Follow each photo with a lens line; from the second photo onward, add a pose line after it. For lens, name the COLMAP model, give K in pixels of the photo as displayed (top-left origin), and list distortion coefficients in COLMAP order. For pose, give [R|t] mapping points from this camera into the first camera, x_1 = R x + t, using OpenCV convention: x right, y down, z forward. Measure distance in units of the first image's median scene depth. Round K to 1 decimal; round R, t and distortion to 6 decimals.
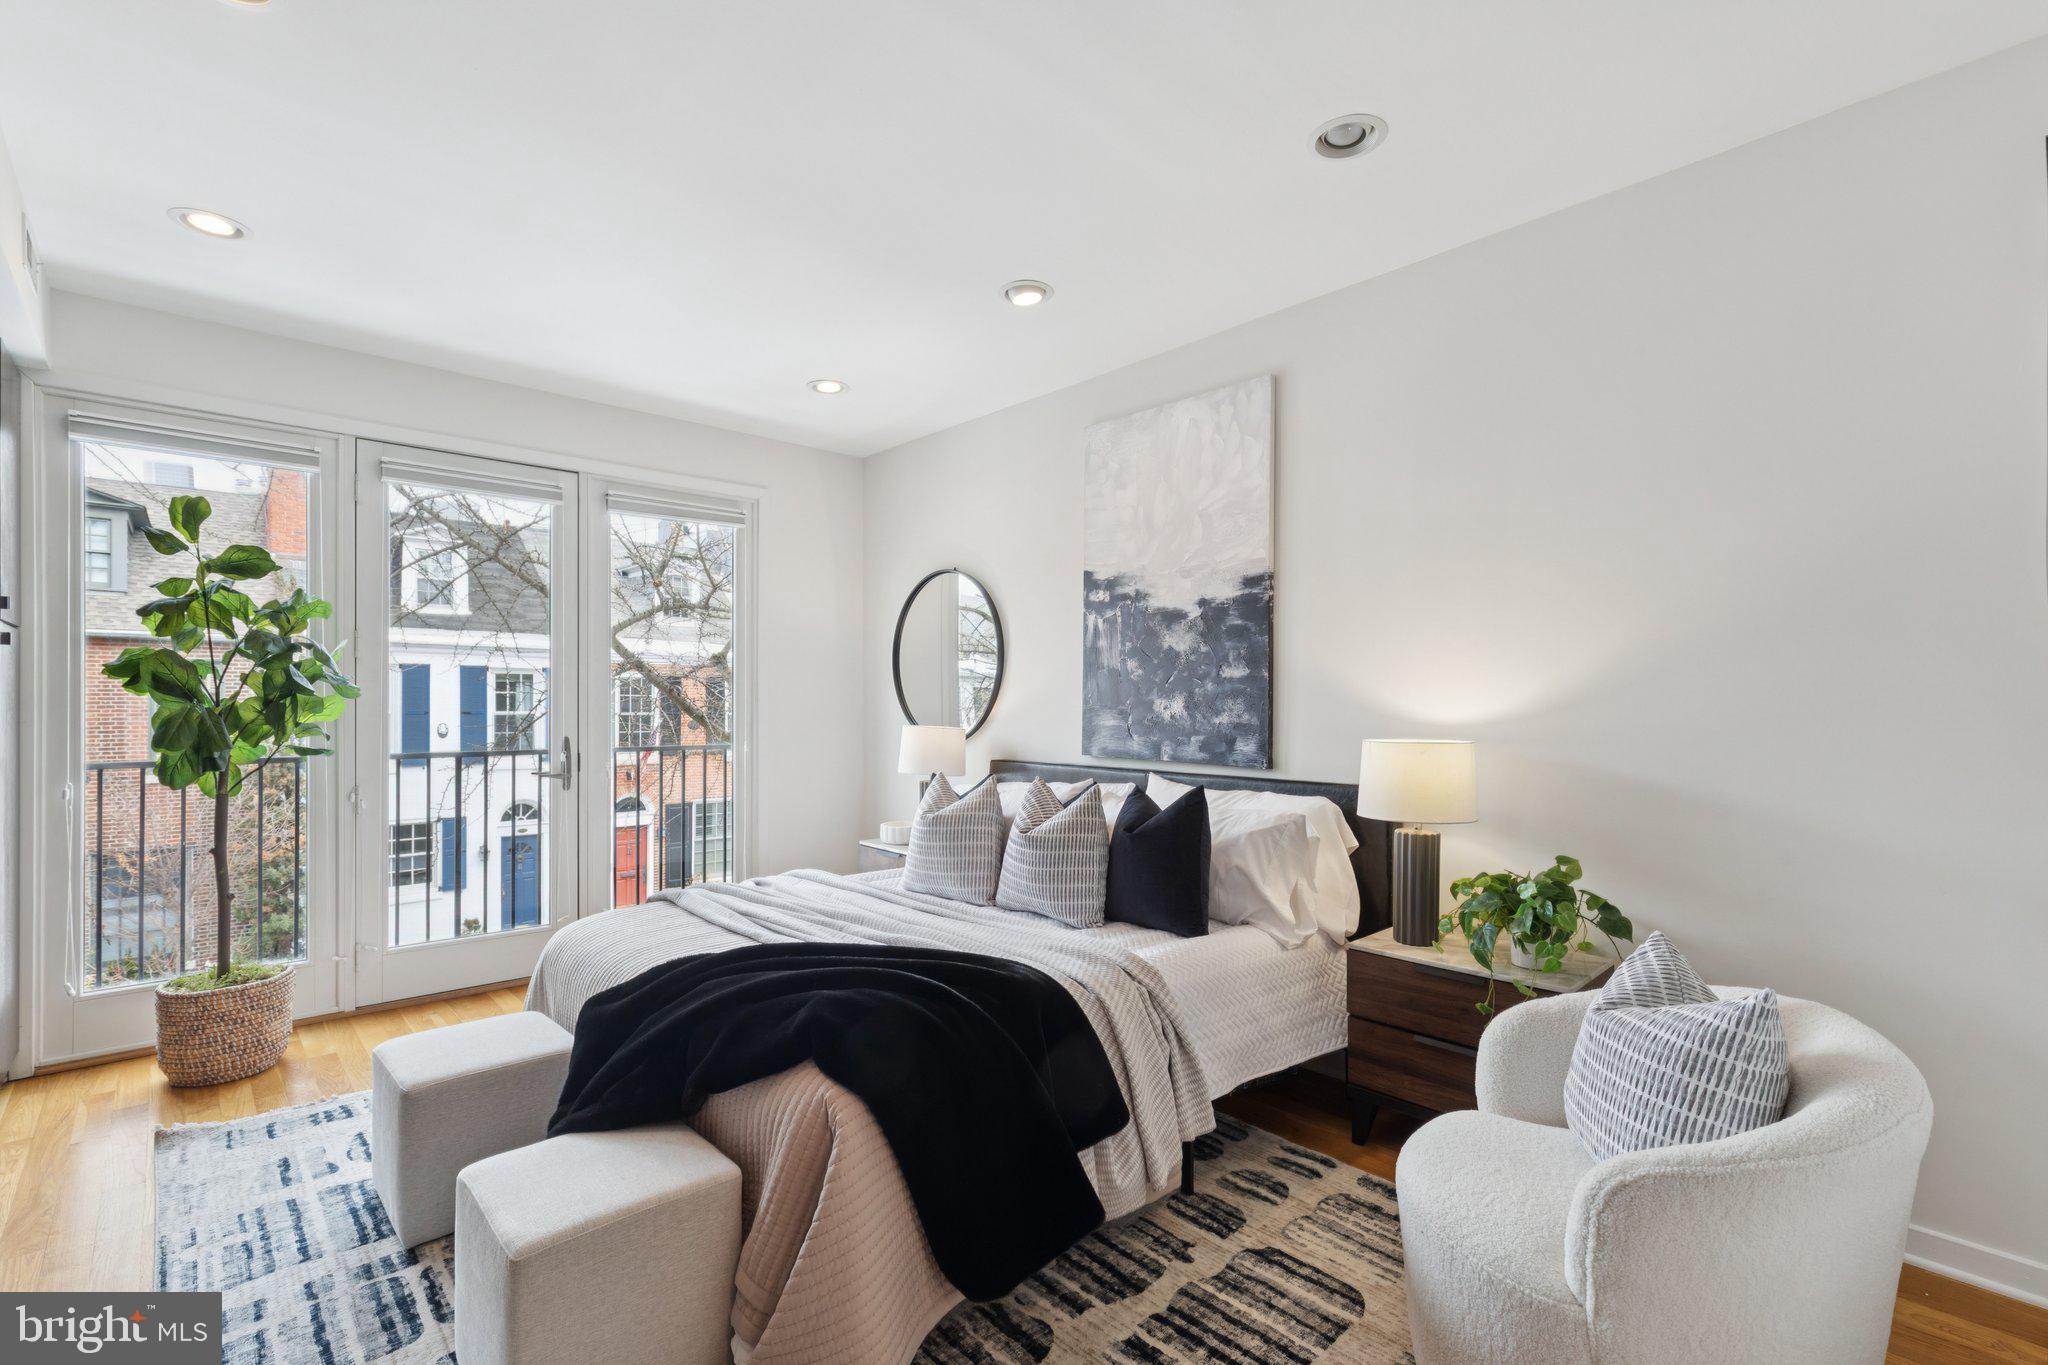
lens RADIAL K [[932.6, 0, 1035.2], [0, 932.6, 700.9], [0, 0, 1]] dist [0.008065, -0.001769]
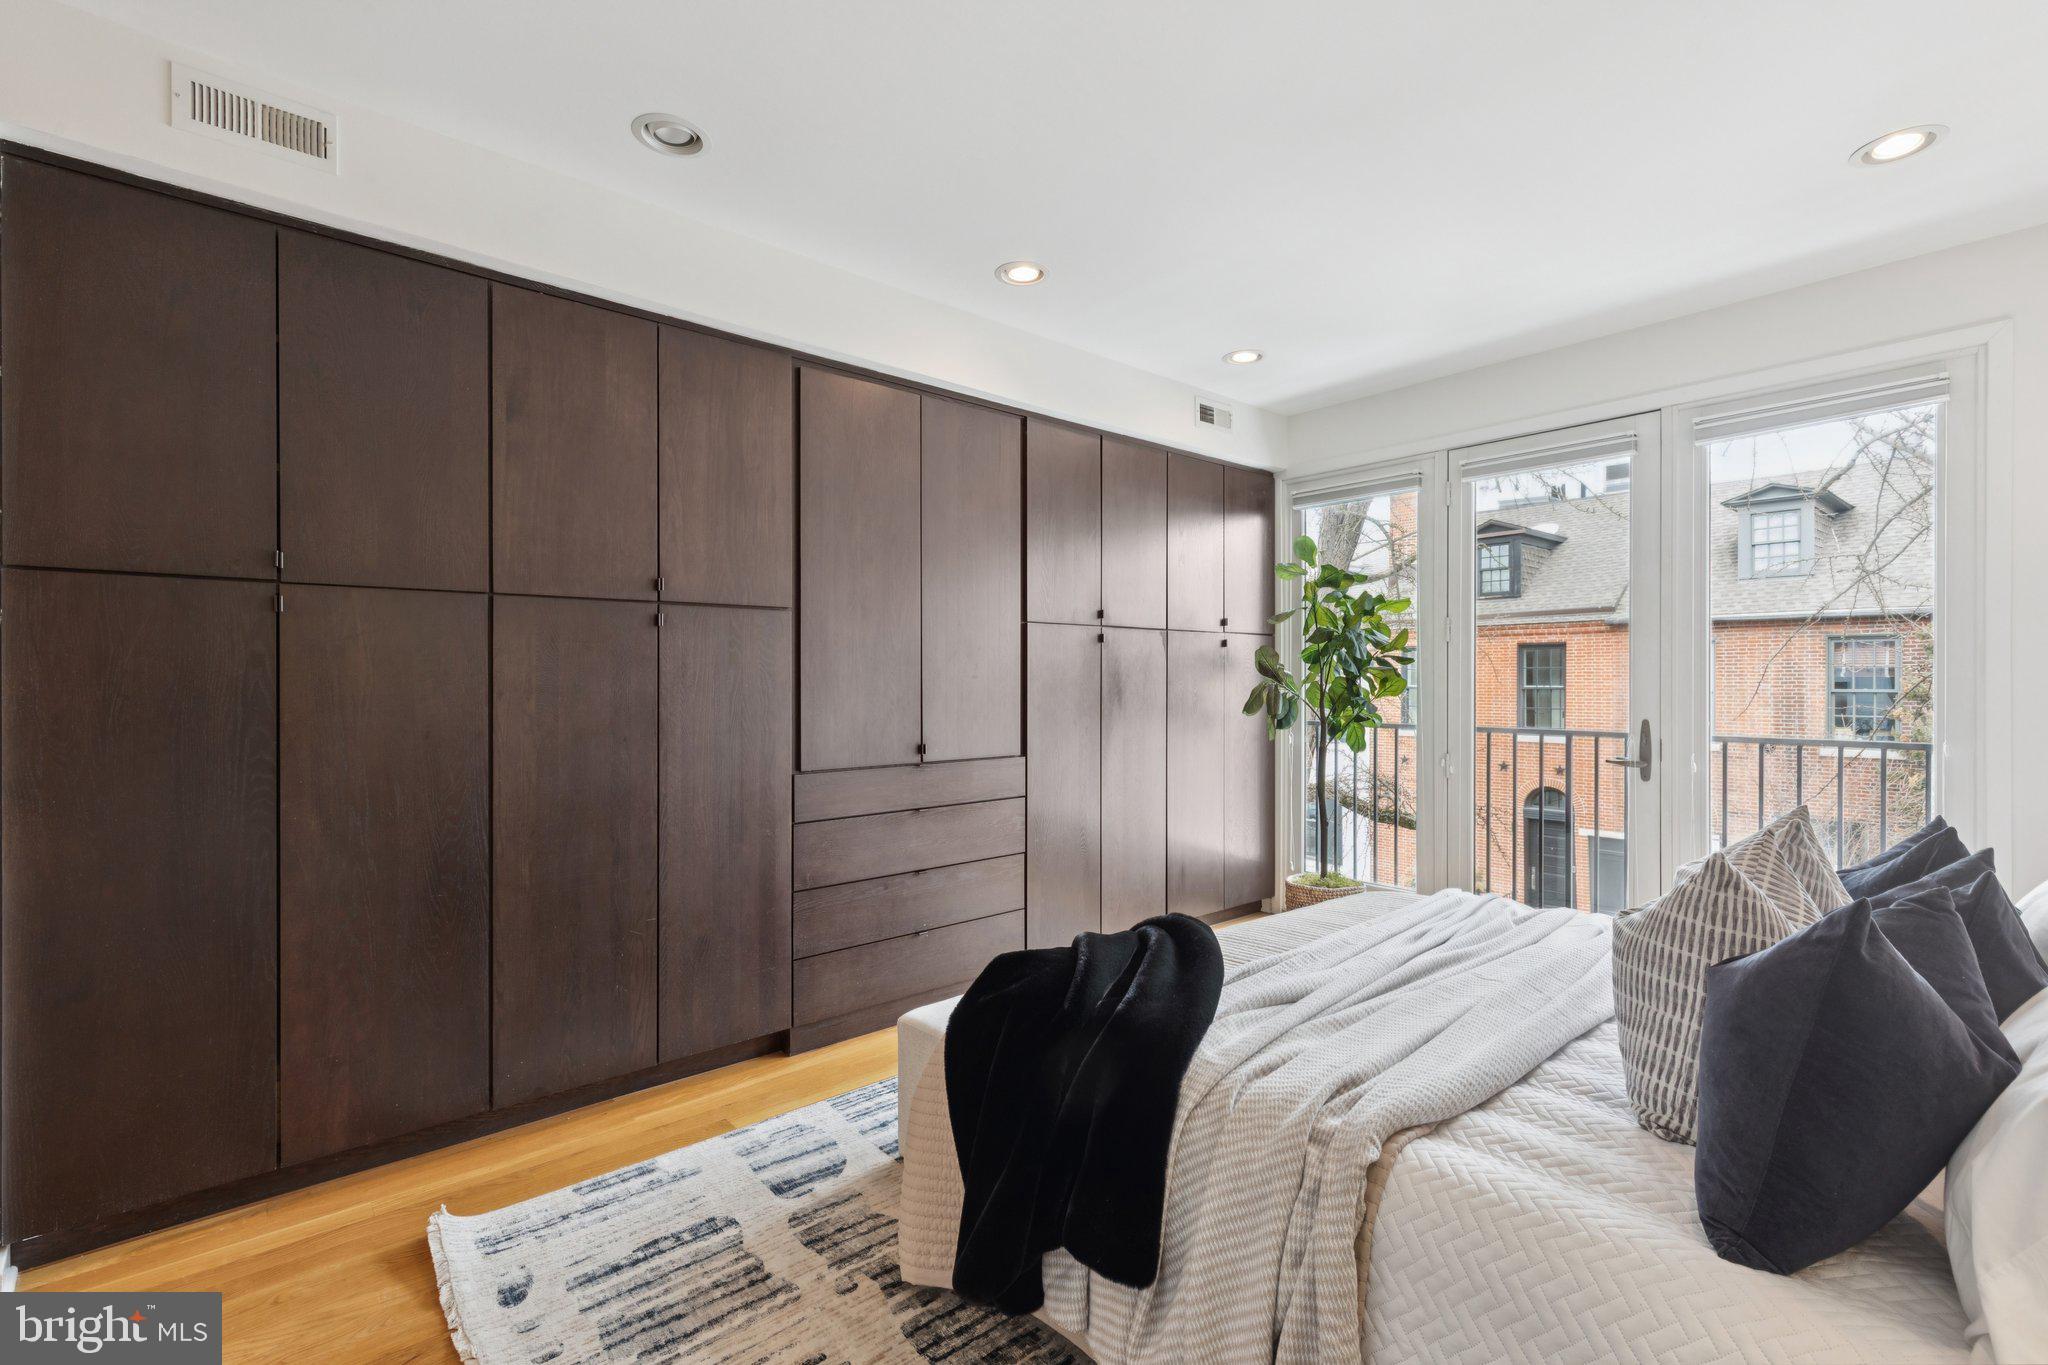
lens RADIAL K [[932.6, 0, 1017.9], [0, 932.6, 682.8], [0, 0, 1]] dist [0.008065, -0.001769]
pose [[-0.032883, 0.000003, -0.999459, 0.401226], [0.007618, 0.999971, -0.000247, -0.000238], [0.999430, -0.007622, -0.032882, 0.470975]]
